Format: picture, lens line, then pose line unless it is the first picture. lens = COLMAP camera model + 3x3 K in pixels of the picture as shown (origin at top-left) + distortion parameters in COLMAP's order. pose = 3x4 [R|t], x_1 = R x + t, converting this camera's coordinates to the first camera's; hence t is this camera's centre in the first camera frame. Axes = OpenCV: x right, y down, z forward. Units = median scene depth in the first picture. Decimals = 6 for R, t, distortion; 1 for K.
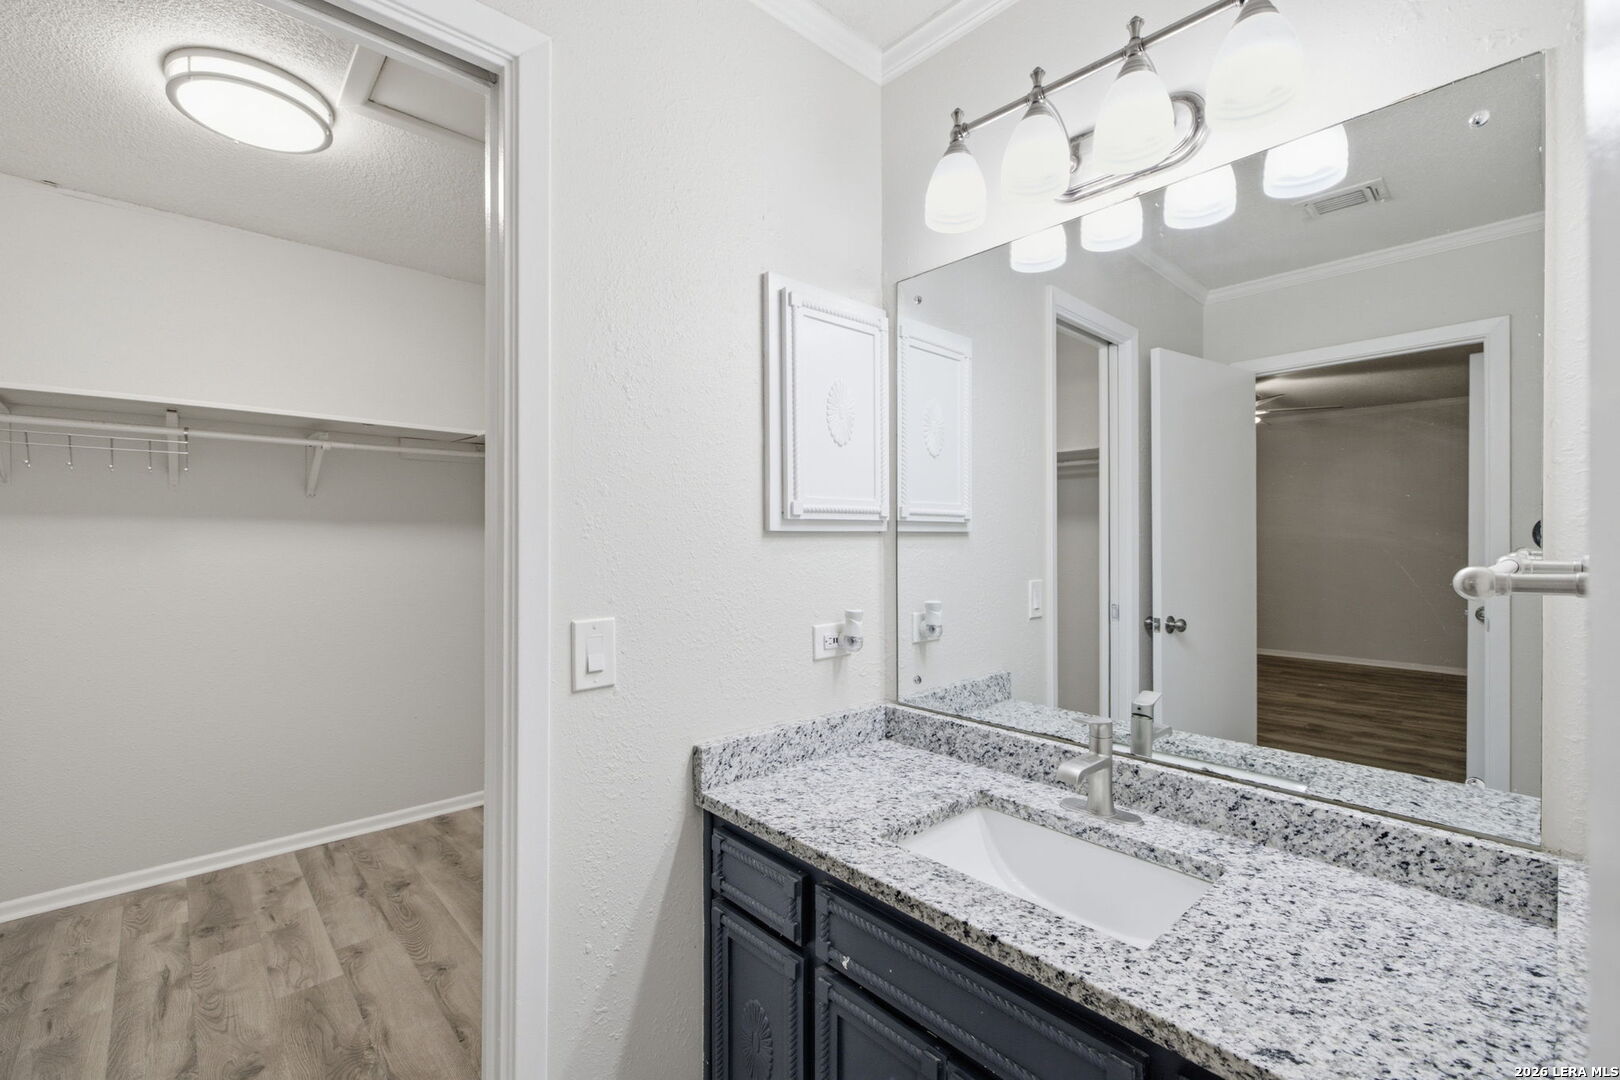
lens RADIAL K [[679.3, 0, 809.9], [0, 679.3, 526.8], [0, 0, 1]] dist [0.002807, 0.000147]
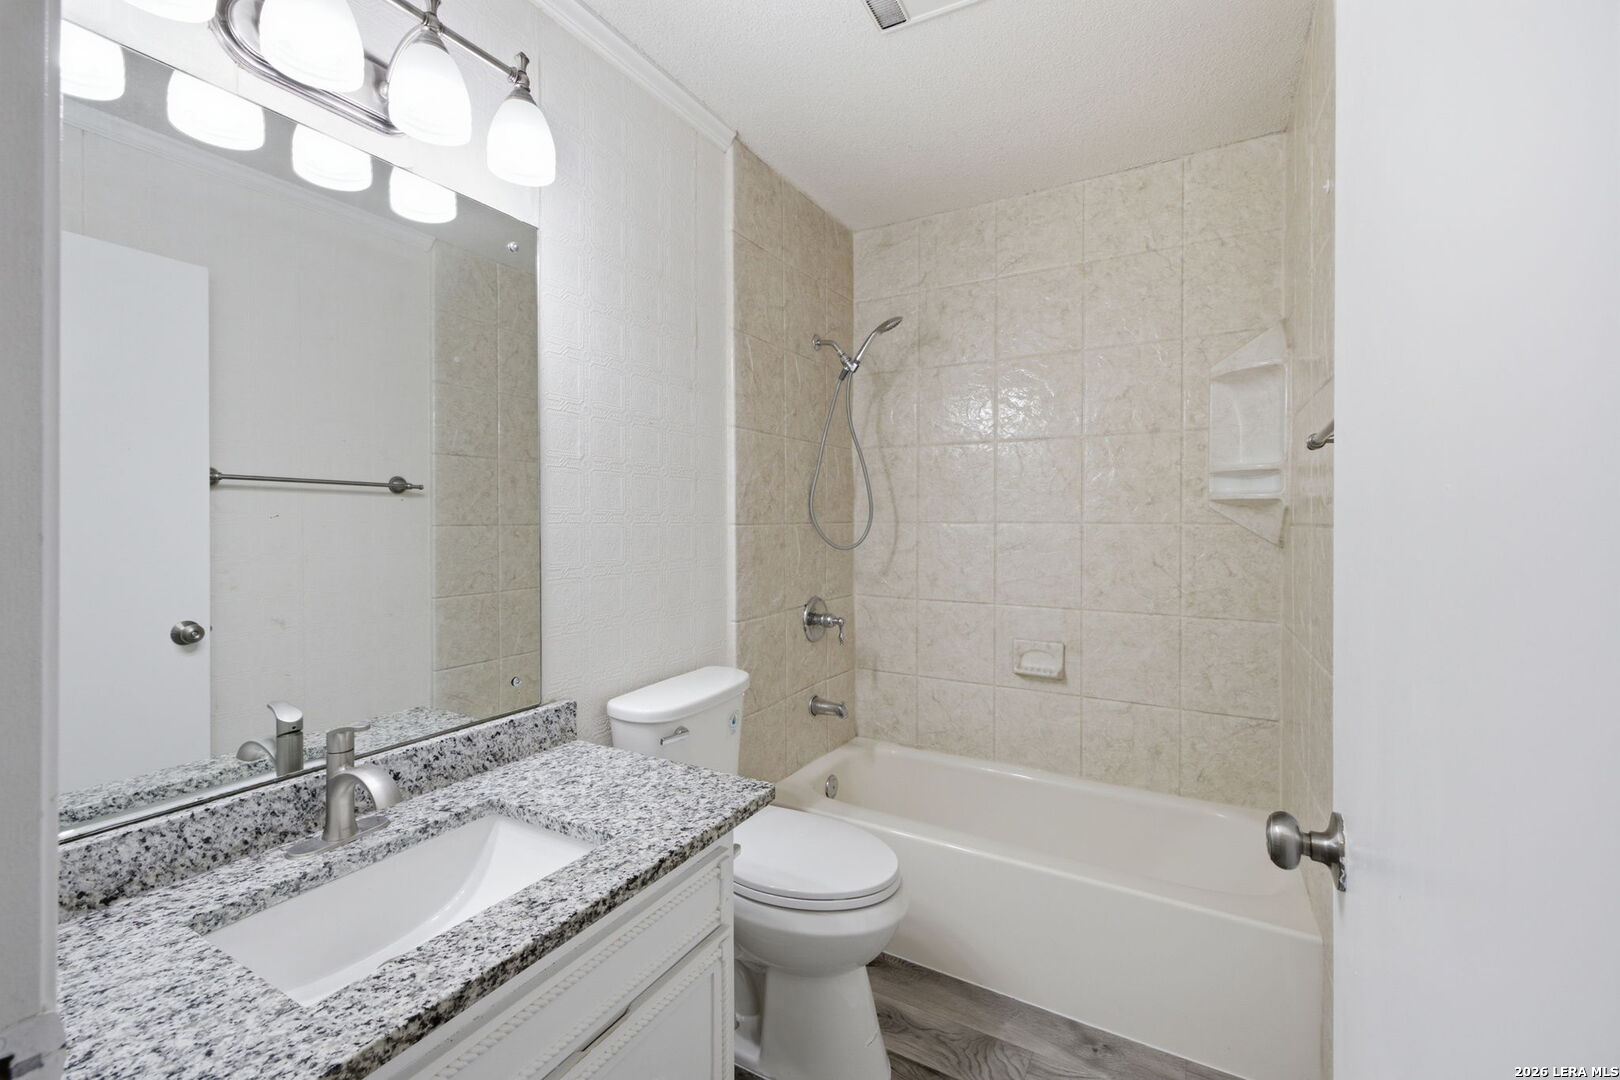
lens RADIAL K [[679.3, 0, 809.9], [0, 679.3, 526.8], [0, 0, 1]] dist [0.002807, 0.000147]
pose [[-0.300514, -0.003032, 0.953773, -0.596949], [-0.005587, 0.999983, 0.001418, 0.023554], [-0.953761, -0.004902, -0.300526, 0.719068]]
